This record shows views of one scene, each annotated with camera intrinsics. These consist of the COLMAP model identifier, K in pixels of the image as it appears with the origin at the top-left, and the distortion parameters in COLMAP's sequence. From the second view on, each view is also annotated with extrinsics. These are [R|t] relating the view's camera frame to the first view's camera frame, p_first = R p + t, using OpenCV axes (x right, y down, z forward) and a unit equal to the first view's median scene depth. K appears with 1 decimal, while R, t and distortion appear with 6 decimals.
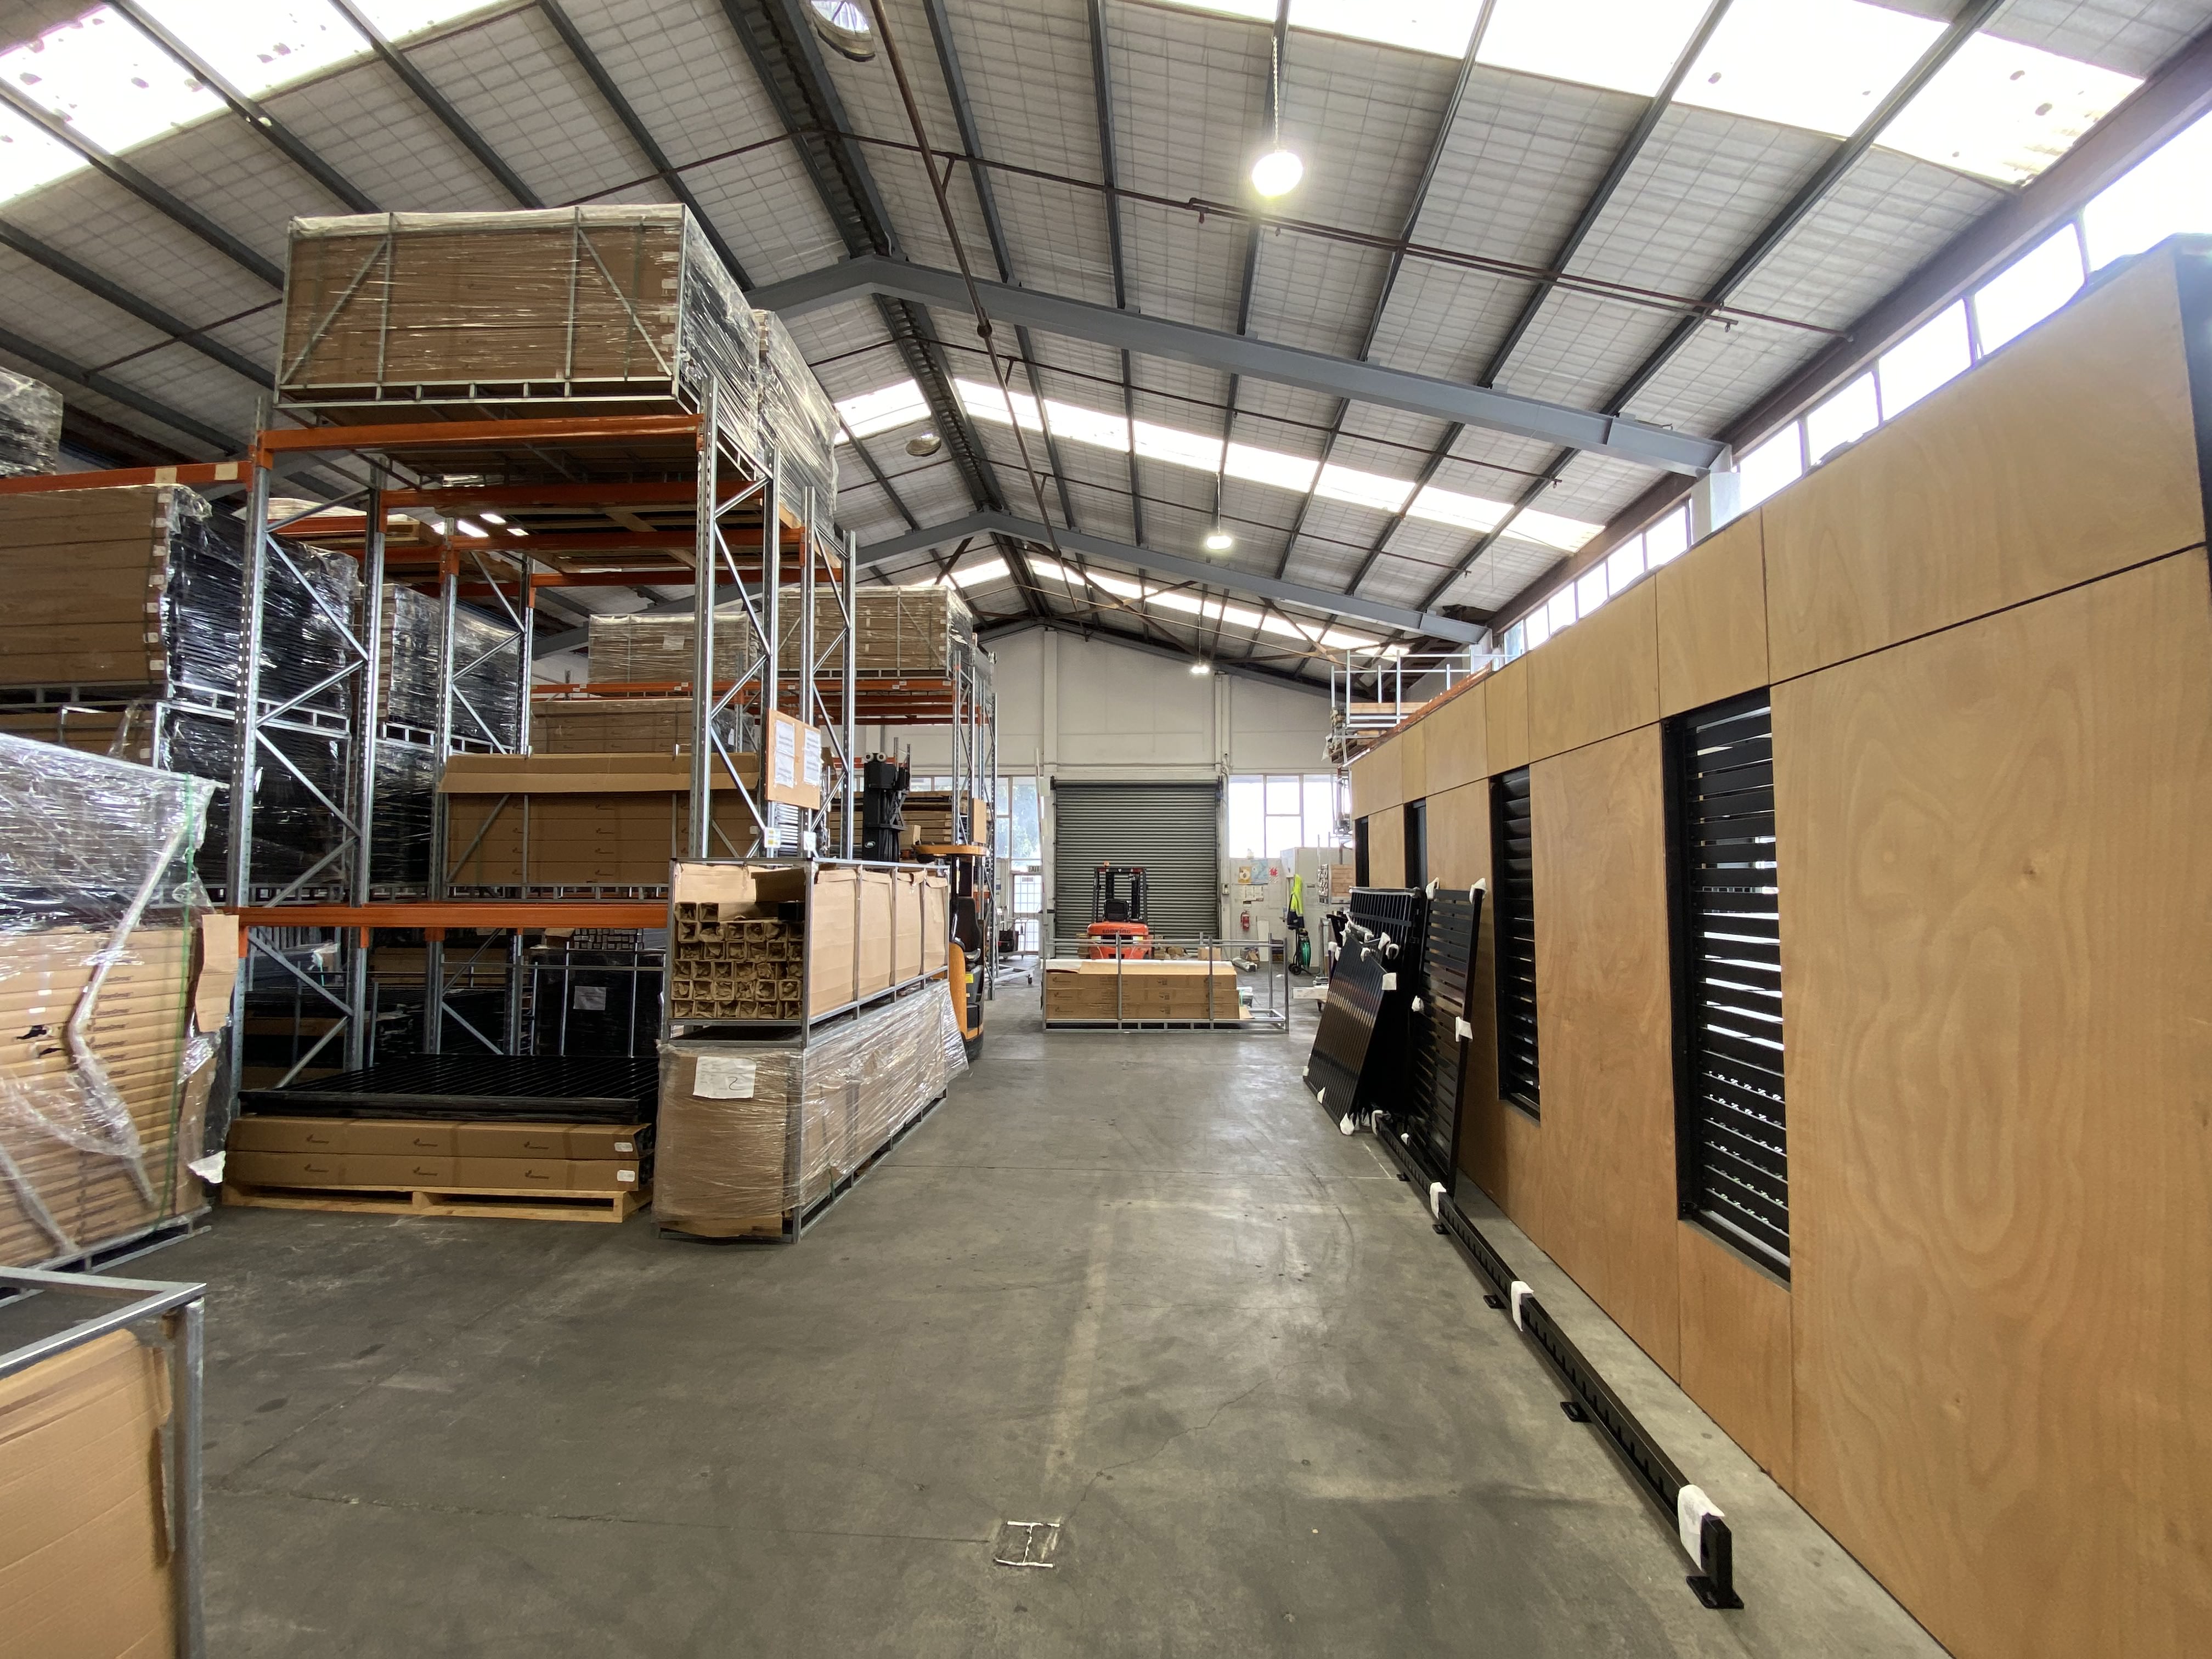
lens RADIAL K [[890.0, 0, 1106.0], [0, 890.0, 829.5], [0, 0, 1]] dist [0.000313, -0.000049]
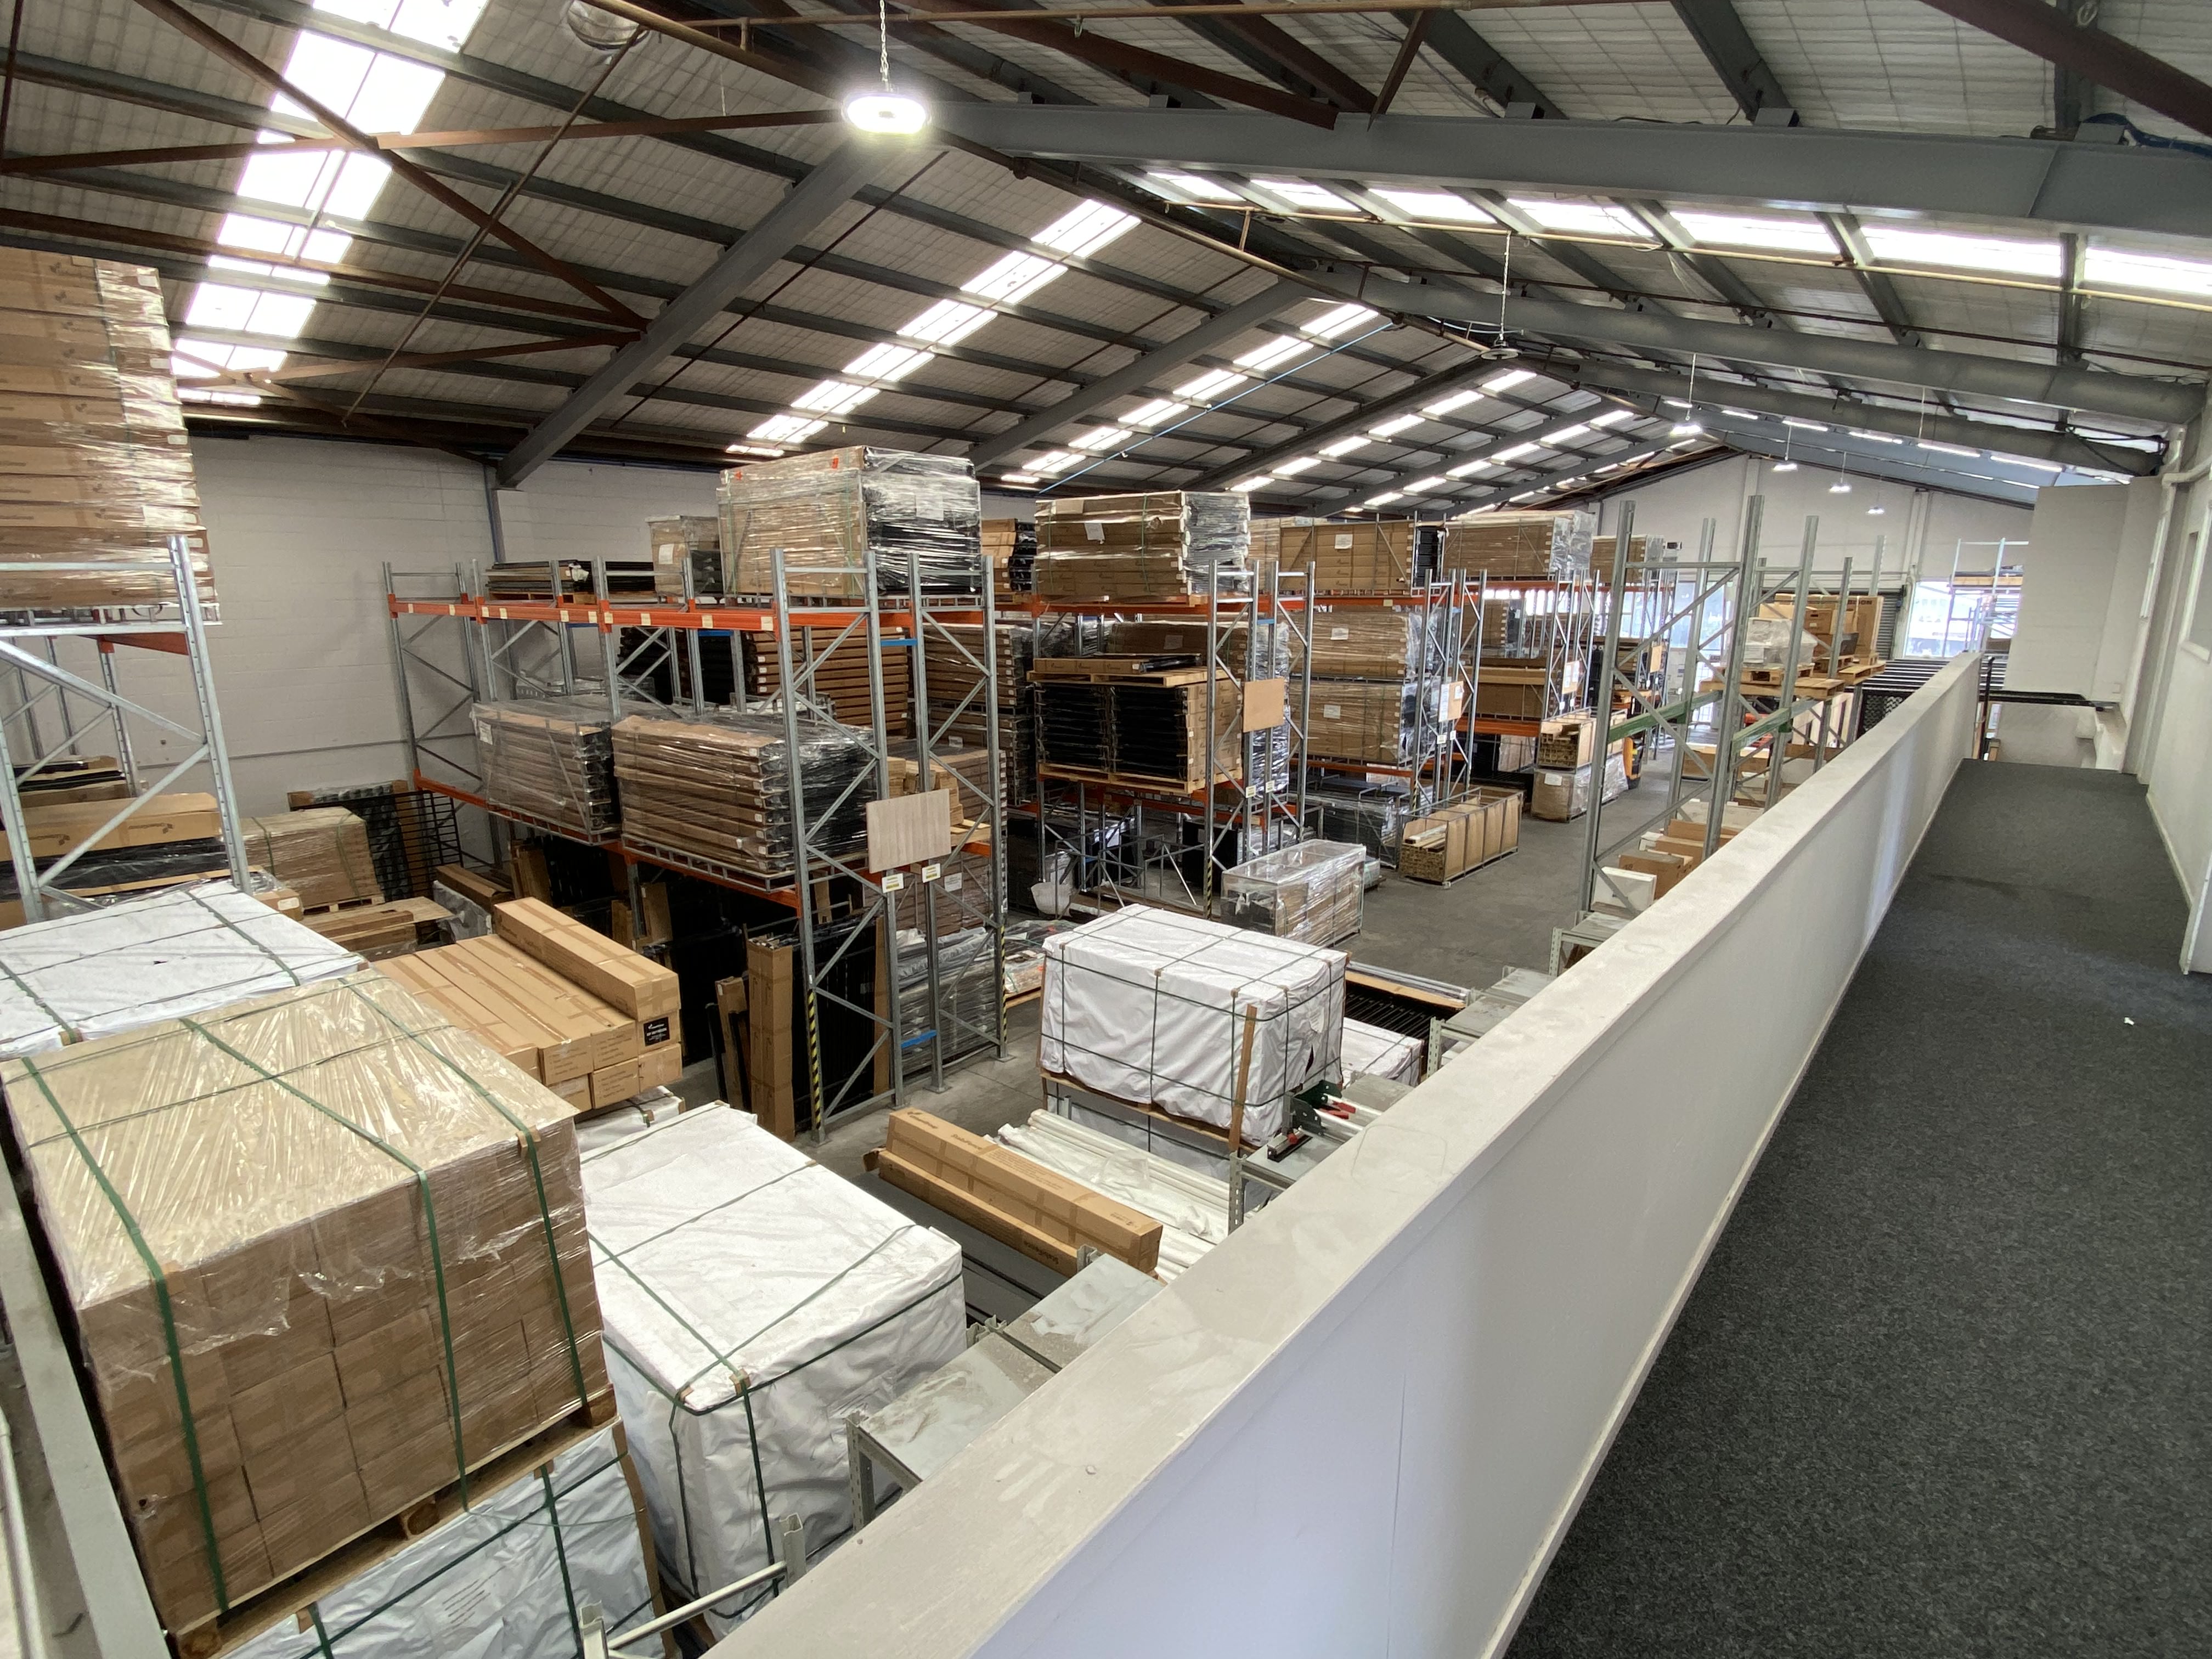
lens RADIAL K [[1052.3, 0, 1106.0], [0, 1052.3, 829.5], [0, 0, 1]] dist [0.000553, 0.000102]
pose [[0.797608, 0.129163, -0.589184, 0.353284], [0.040607, 0.963089, 0.266104, -0.385348], [0.601807, -0.236172, 0.762923, -1.771283]]
